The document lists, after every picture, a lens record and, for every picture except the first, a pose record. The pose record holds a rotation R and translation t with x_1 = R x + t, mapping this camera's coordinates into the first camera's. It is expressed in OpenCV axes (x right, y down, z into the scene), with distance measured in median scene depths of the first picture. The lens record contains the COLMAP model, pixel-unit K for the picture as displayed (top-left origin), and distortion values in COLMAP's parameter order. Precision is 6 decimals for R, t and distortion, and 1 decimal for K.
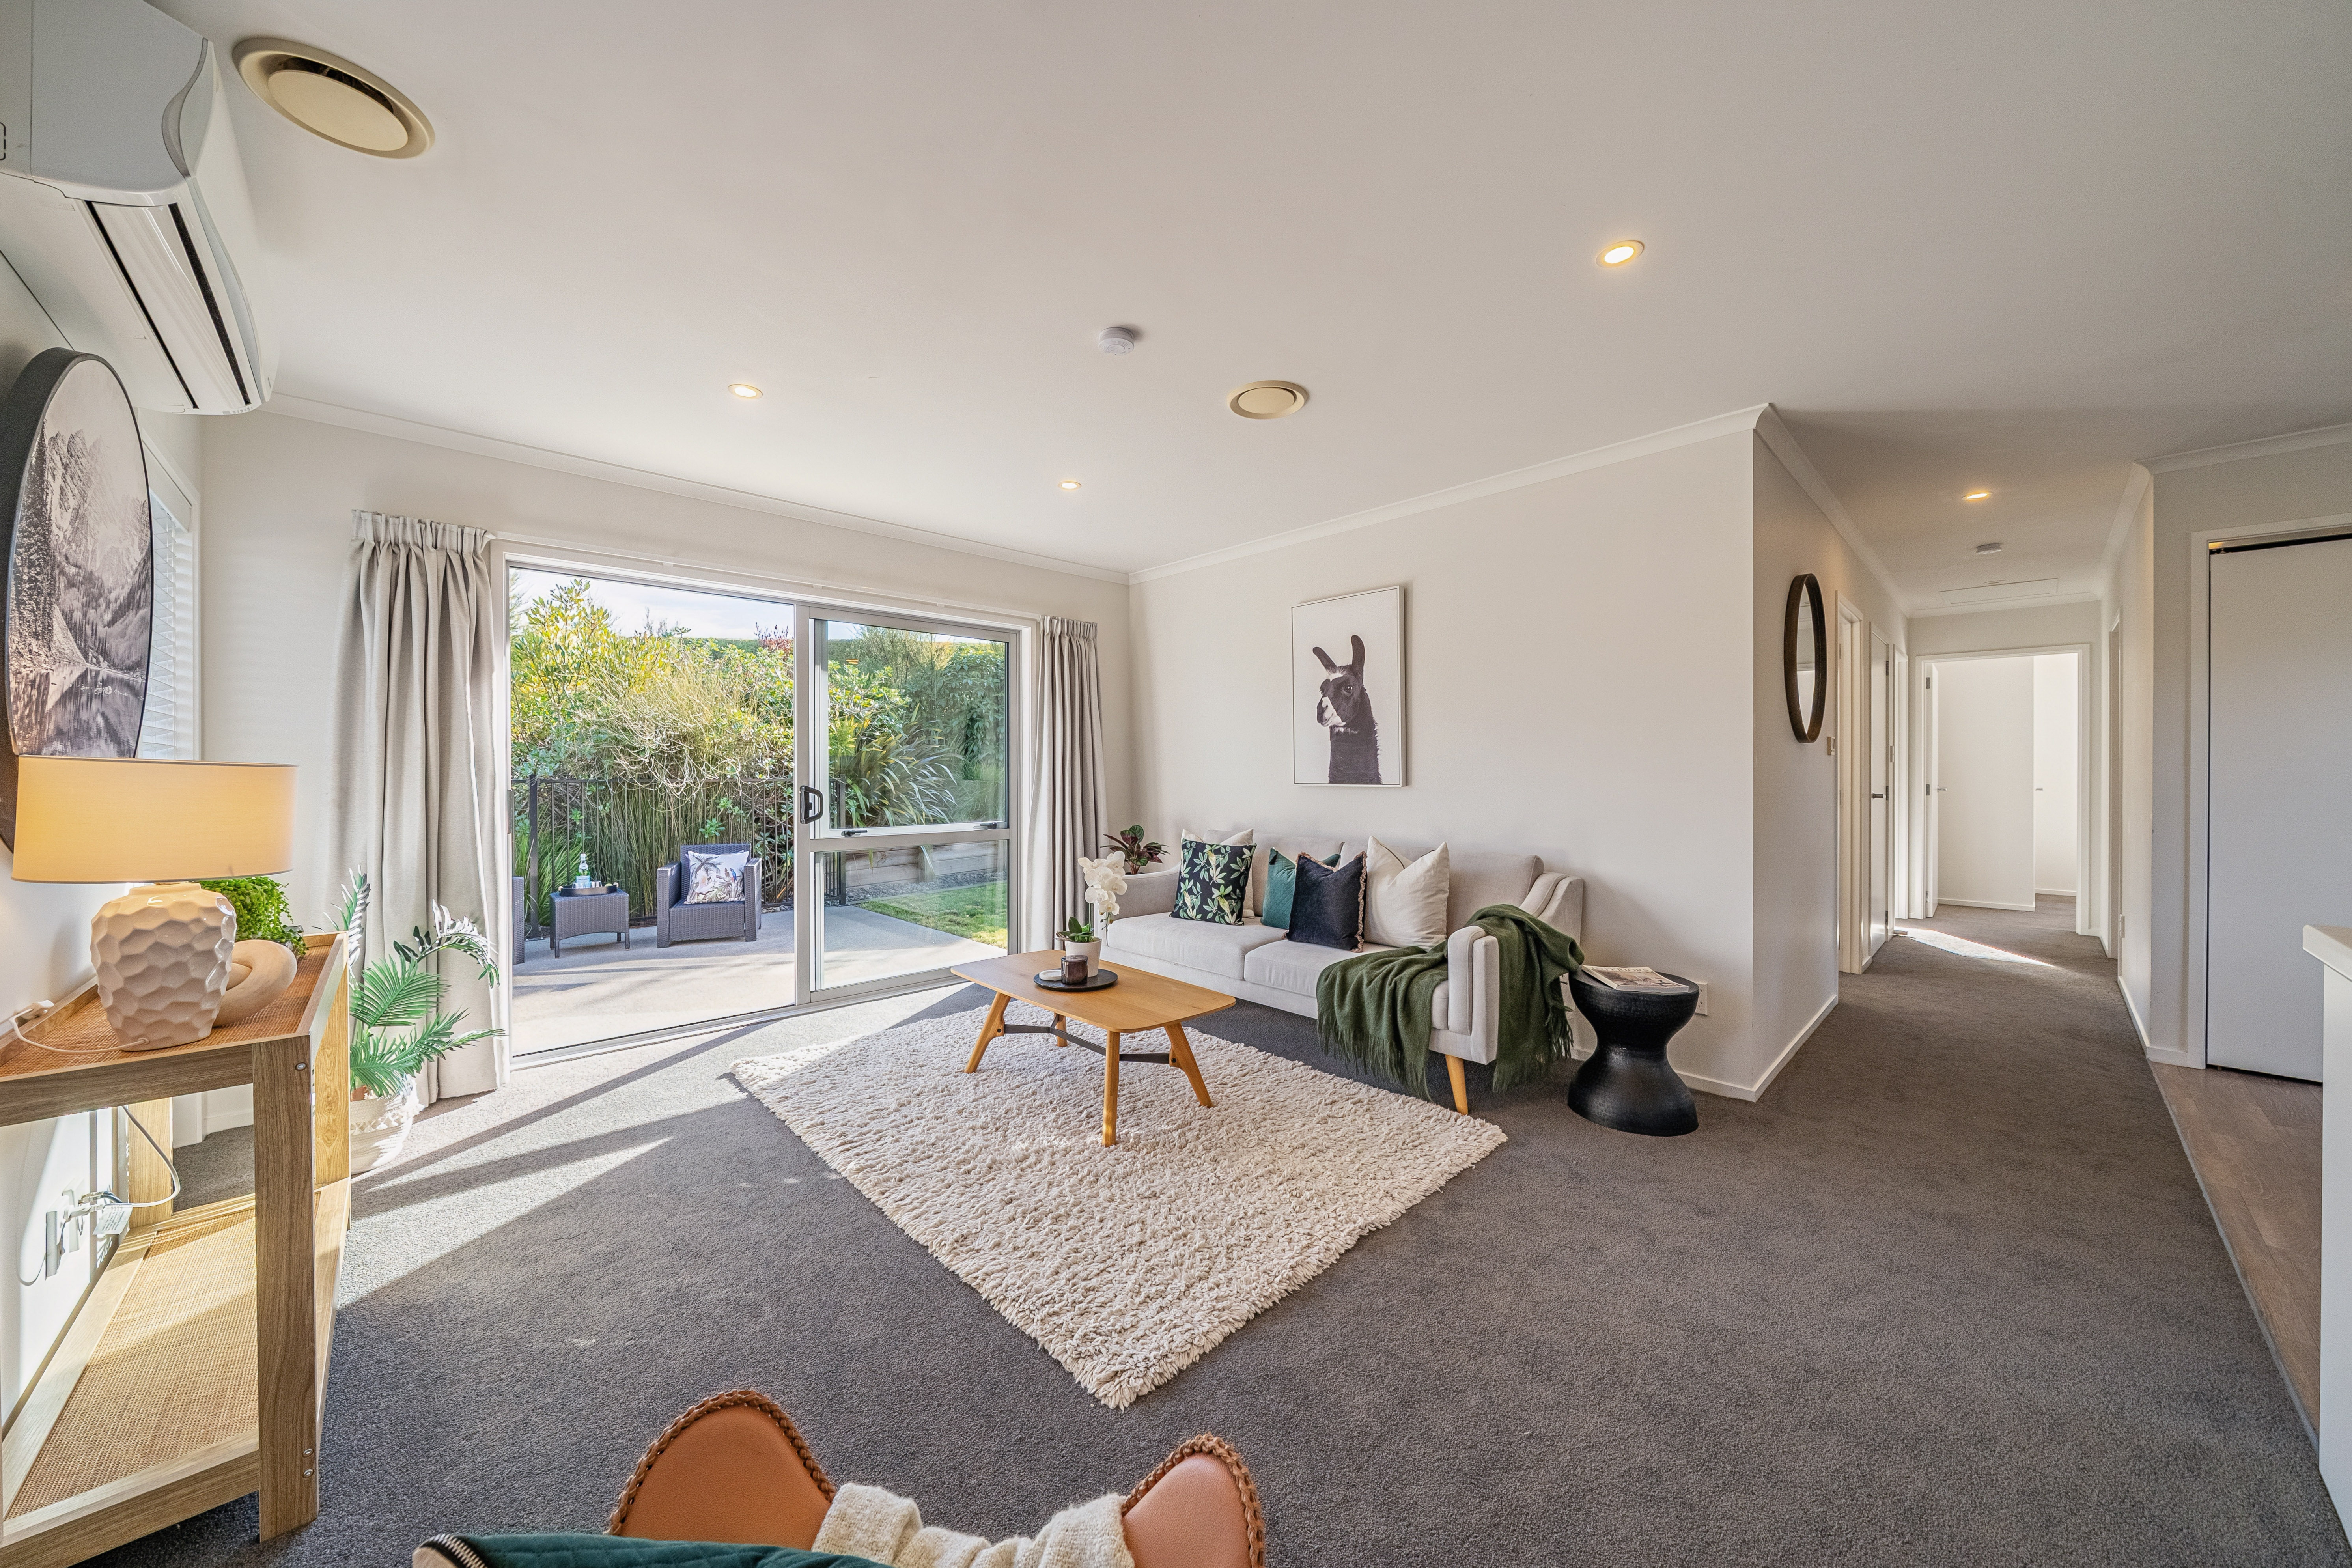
lens RADIAL K [[819.0, 0, 1165.8], [0, 819.0, 776.1], [0, 0, 1]] dist [-0.005276, -0.000108]
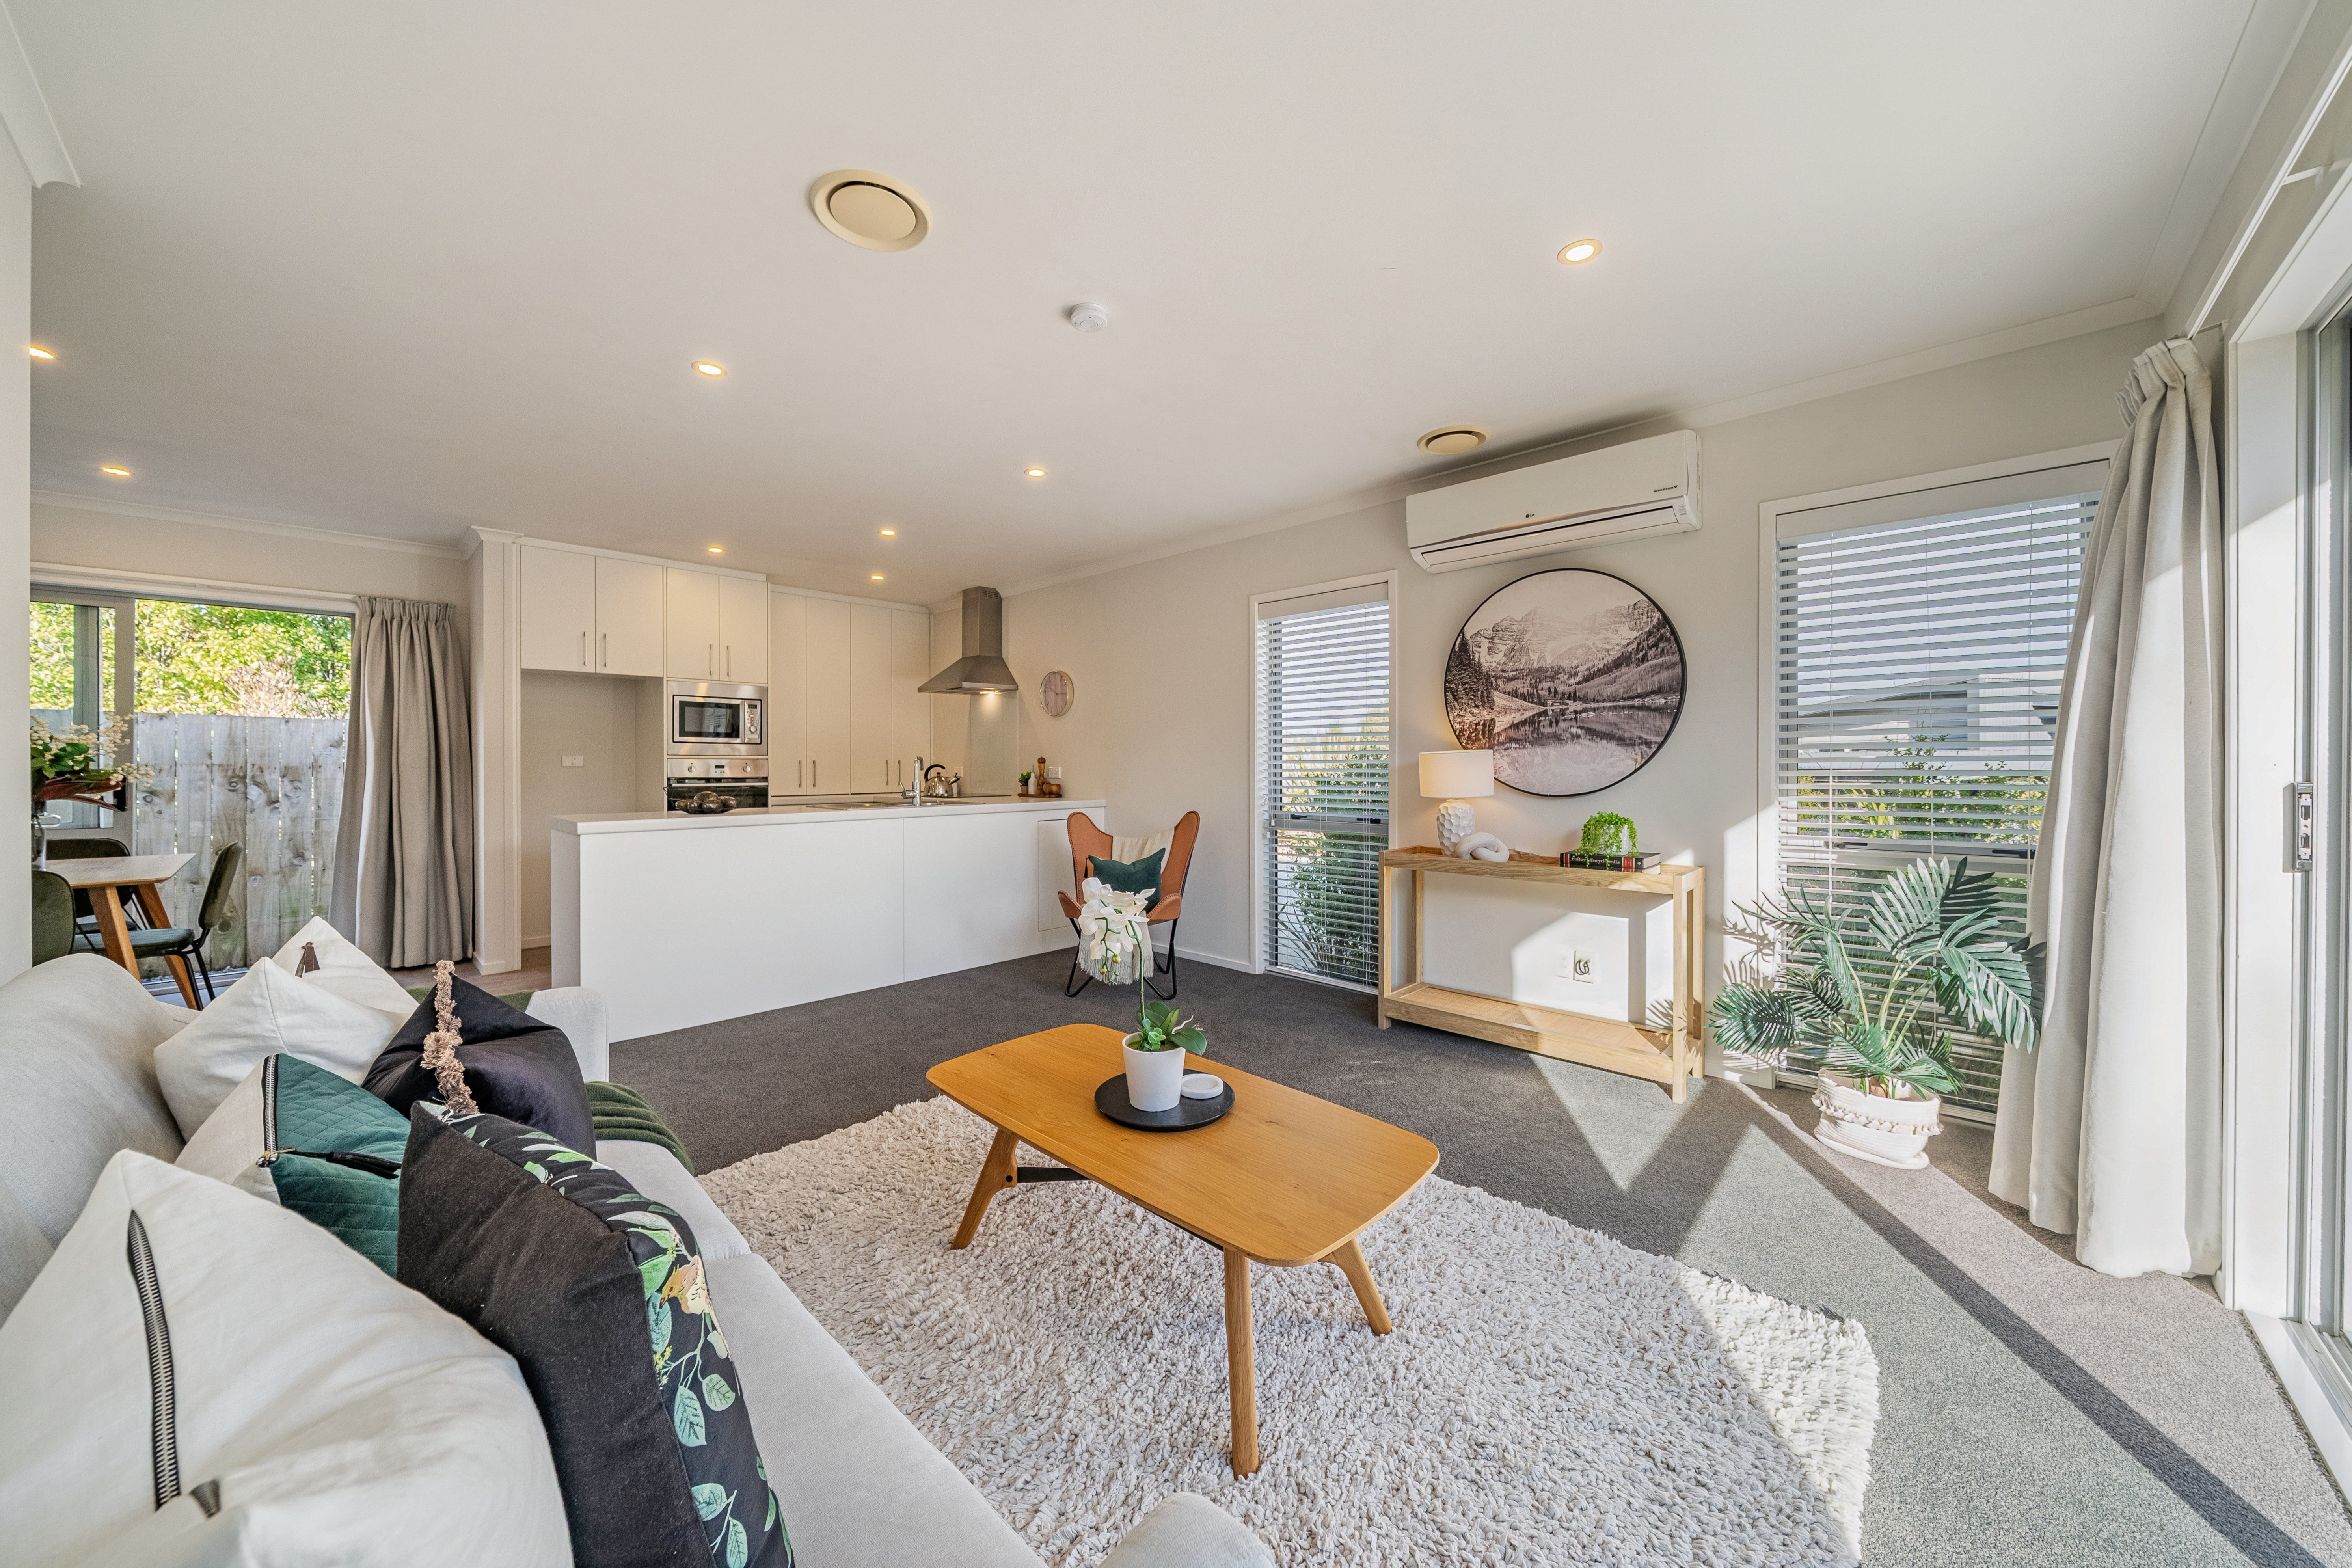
lens RADIAL K [[807.0, 0, 1149.7], [0, 807.0, 759.0], [0, 0, 1]] dist [-0.003498, -0.000109]
pose [[-0.999404, 0.003193, -0.034379, -0.059230], [0.003106, 0.999992, 0.002580, -0.001513], [0.034387, 0.002471, -0.999406, 1.175642]]
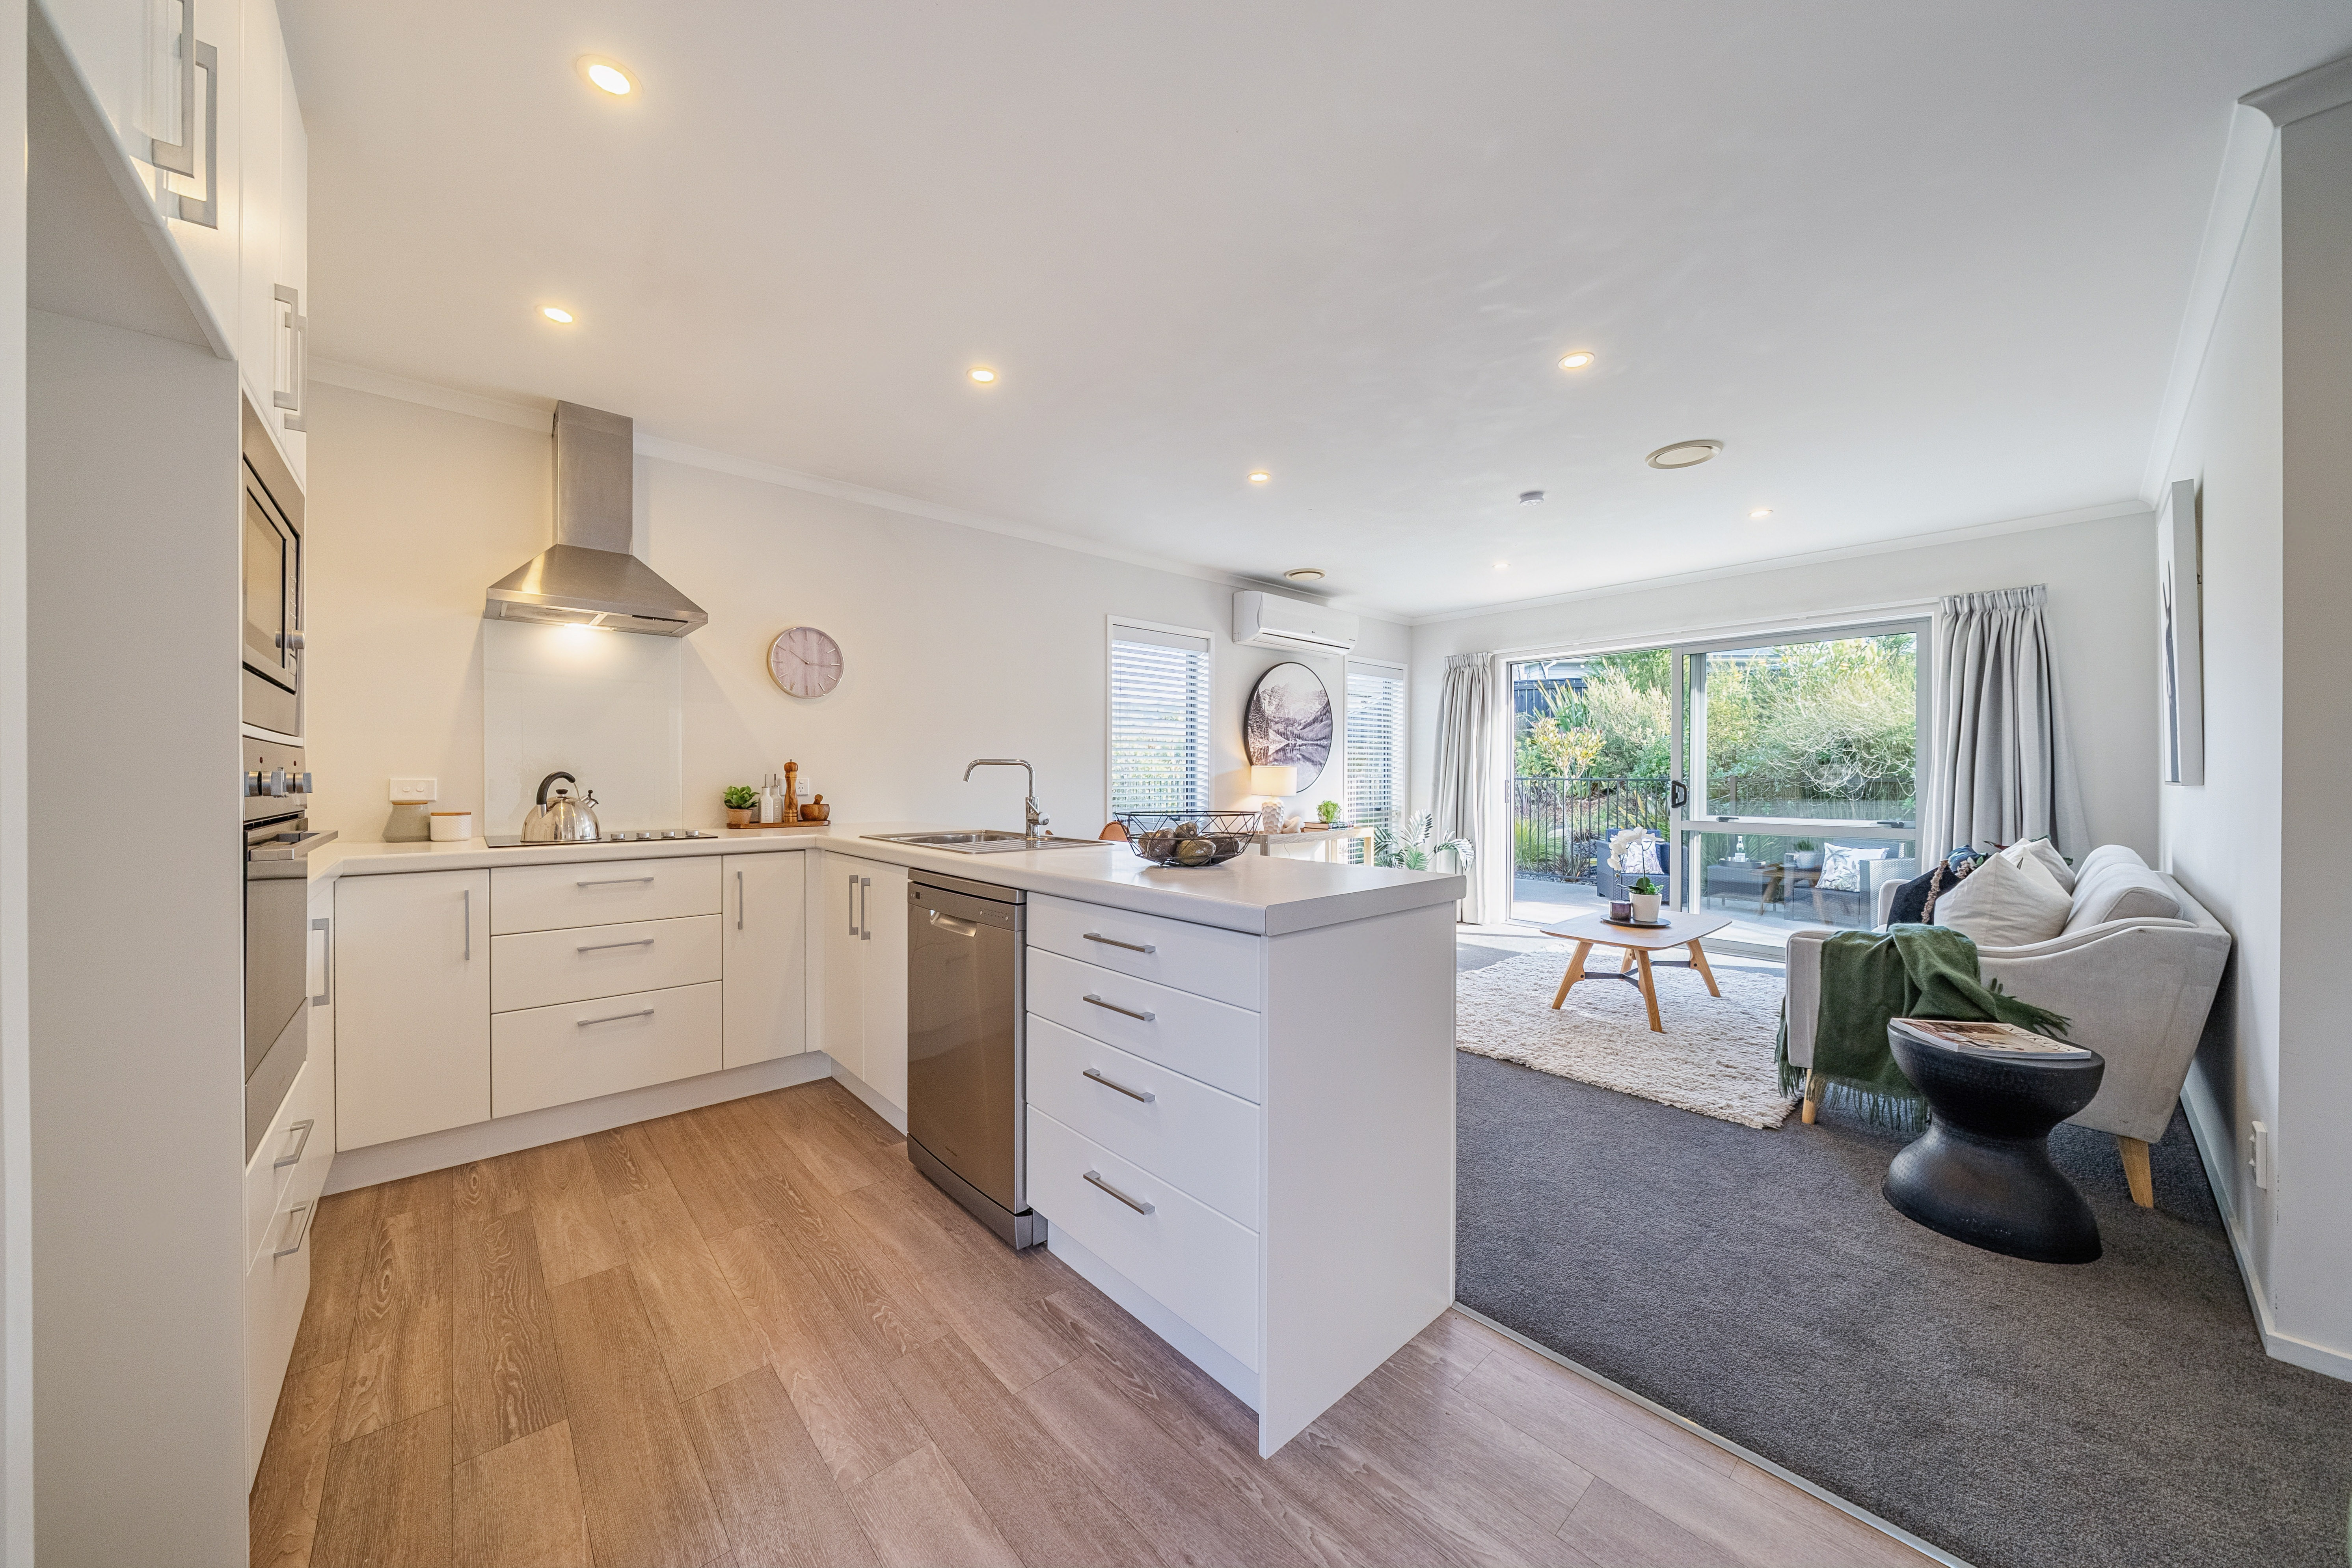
lens RADIAL K [[809.7, 0, 1147.6], [0, 809.7, 783.0], [0, 0, 1]] dist [-0.017124, 0.000082]
pose [[-0.049720, 0.008644, -0.998726, 0.930214], [-0.006630, 0.999938, 0.008985, 0.010309], [0.998741, 0.007068, -0.049659, 0.193441]]
